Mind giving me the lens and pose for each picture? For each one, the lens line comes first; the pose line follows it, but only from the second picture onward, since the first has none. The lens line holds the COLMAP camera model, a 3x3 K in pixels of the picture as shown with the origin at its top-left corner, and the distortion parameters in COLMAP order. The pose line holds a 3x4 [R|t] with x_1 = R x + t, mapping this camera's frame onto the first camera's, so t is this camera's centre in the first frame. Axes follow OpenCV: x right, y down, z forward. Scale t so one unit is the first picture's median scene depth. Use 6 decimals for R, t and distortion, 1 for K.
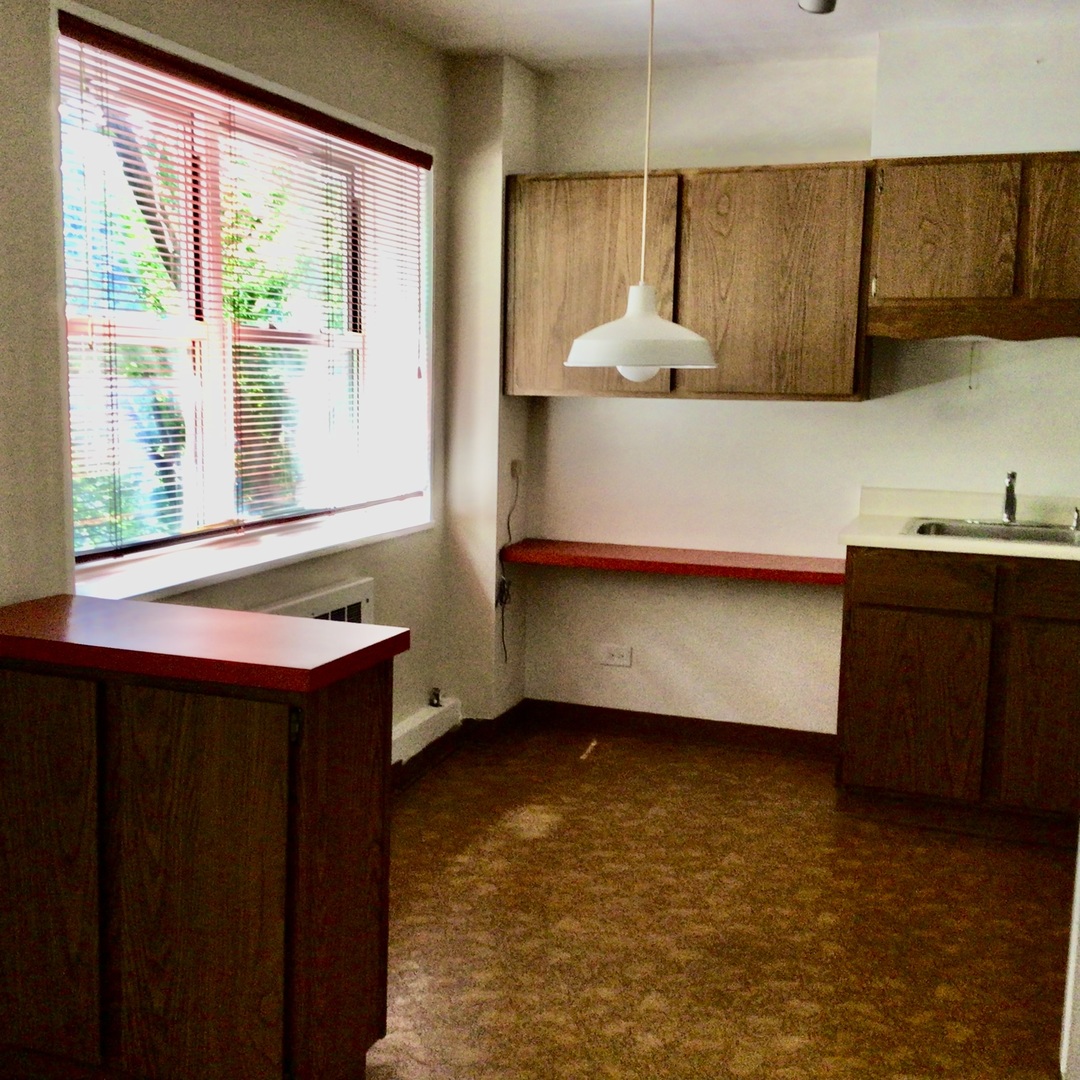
lens RADIAL K [[1287.9, 0, 535.3], [0, 1287.9, 543.7], [0, 0, 1]] dist [0.053805, 0.000000]
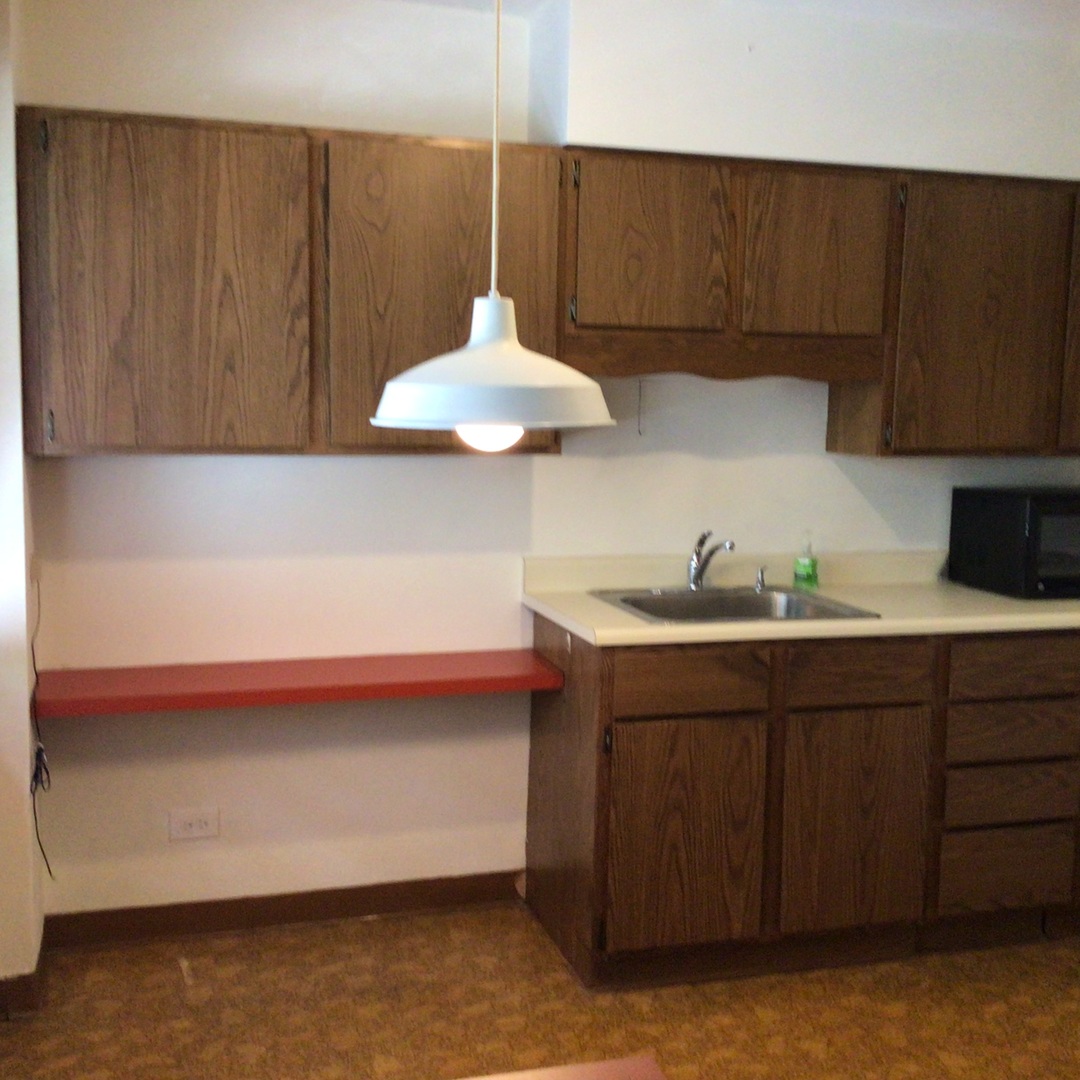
lens RADIAL K [[1287.9, 0, 544.4], [0, 1287.9, 533.9], [0, 0, 1]] dist [0.053805, 0.000000]
pose [[0.793991, -0.069389, 0.603957, -0.227650], [0.077783, 0.996895, 0.012276, -0.071449], [-0.602933, 0.037231, 0.796922, 0.383530]]
